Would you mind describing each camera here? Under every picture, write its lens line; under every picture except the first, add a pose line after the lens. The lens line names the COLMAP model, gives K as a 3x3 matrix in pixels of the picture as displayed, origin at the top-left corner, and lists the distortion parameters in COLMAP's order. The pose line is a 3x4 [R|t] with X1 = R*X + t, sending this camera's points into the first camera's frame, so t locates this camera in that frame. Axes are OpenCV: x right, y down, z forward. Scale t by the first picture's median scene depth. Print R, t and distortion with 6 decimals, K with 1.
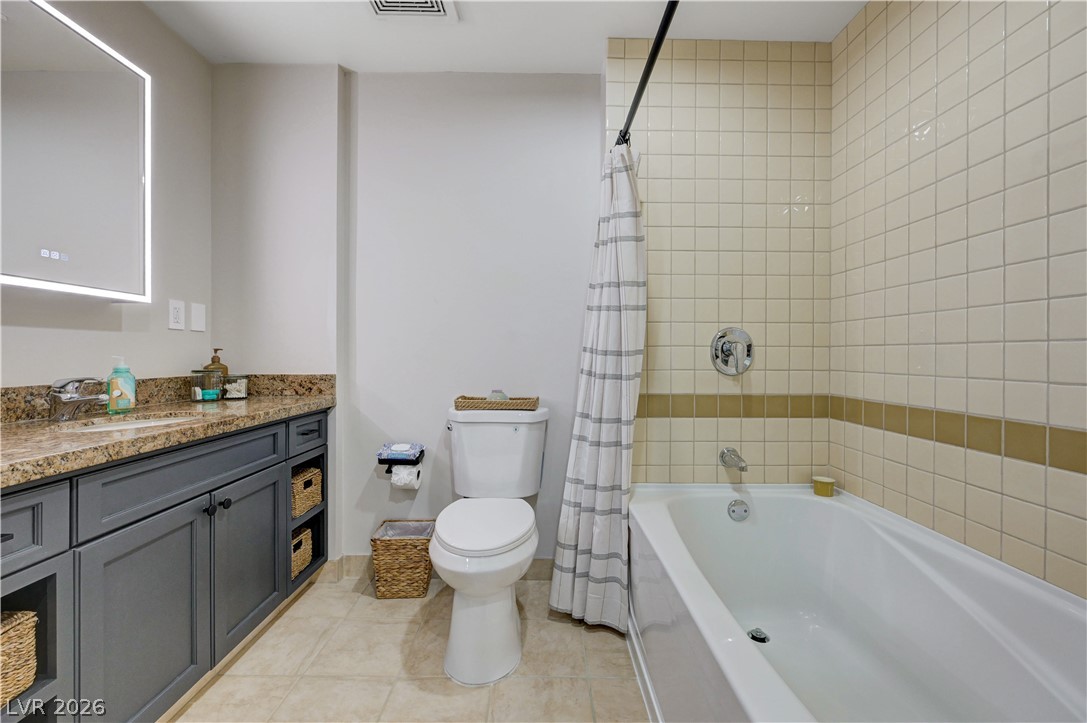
lens RADIAL K [[437.5, 0, 549.7], [0, 437.5, 355.3], [0, 0, 1]] dist [0.000283, 0.000312]
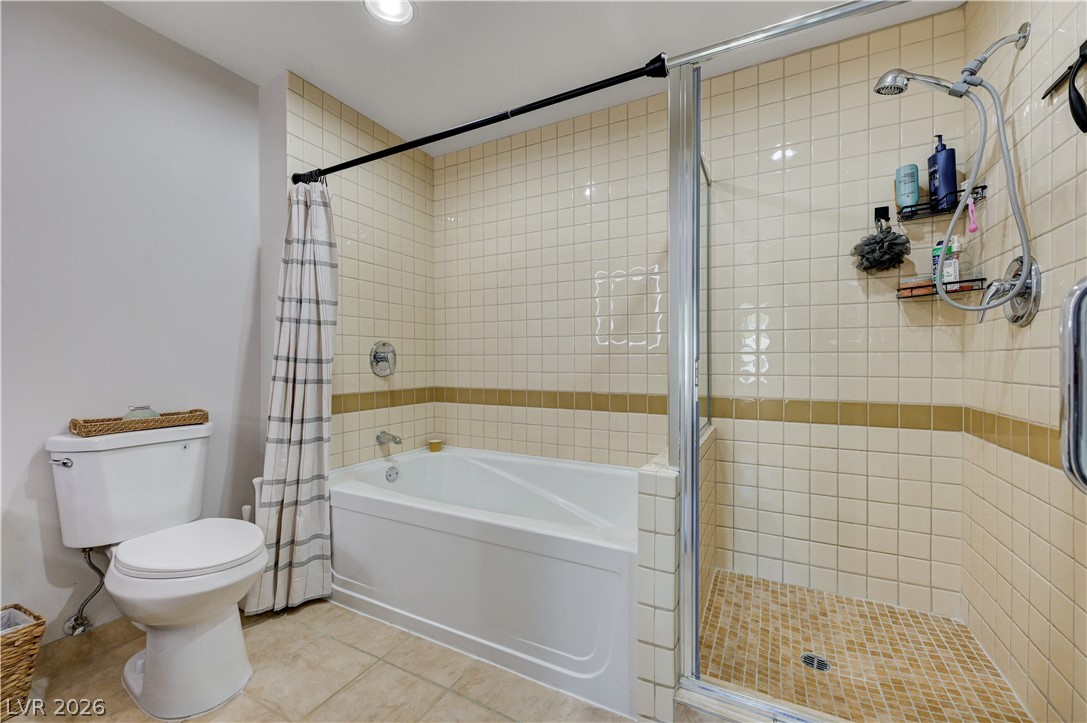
lens RADIAL K [[426.2, 0, 547.8], [0, 426.2, 362.9], [0, 0, 1]] dist [0.000644, 0.000009]
pose [[0.473623, -0.012880, 0.880634, -0.537147], [0.006141, 0.999917, 0.011322, -0.008663], [-0.880706, 0.000046, 0.473662, -0.070766]]
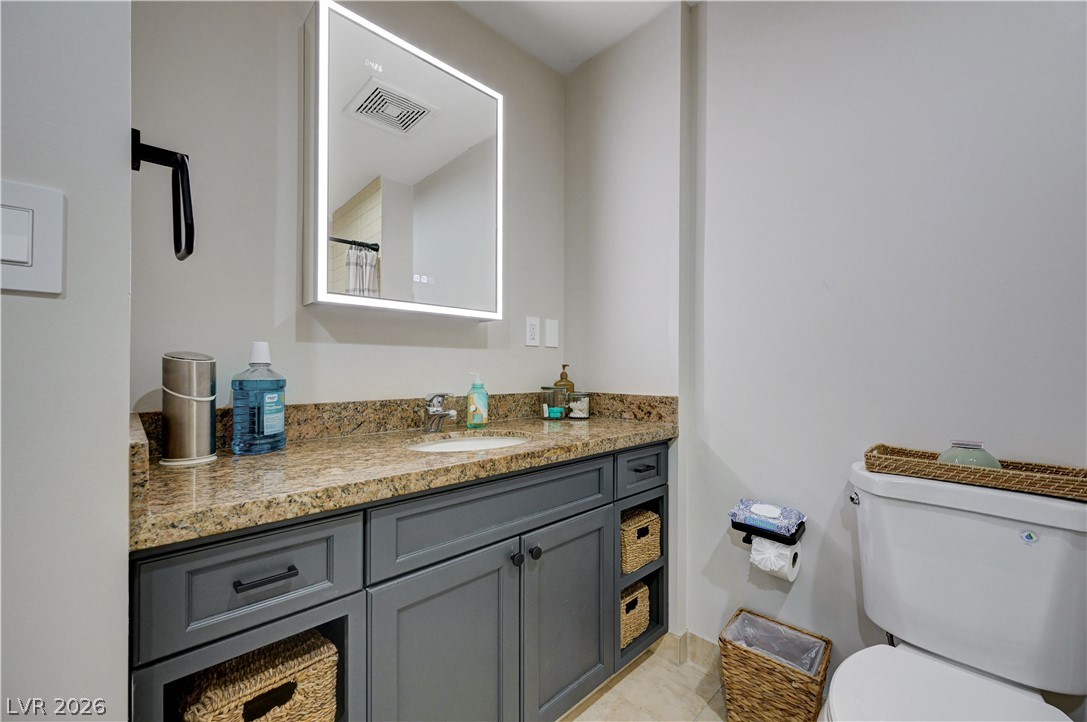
lens RADIAL K [[429.4, 0, 549.1], [0, 429.4, 366.5], [0, 0, 1]] dist [0.000204, 0.000154]
pose [[0.685754, -0.002457, -0.727829, -0.103316], [-0.004477, 0.999961, -0.007594, -0.003943], [0.727819, 0.008466, 0.685717, 0.356429]]
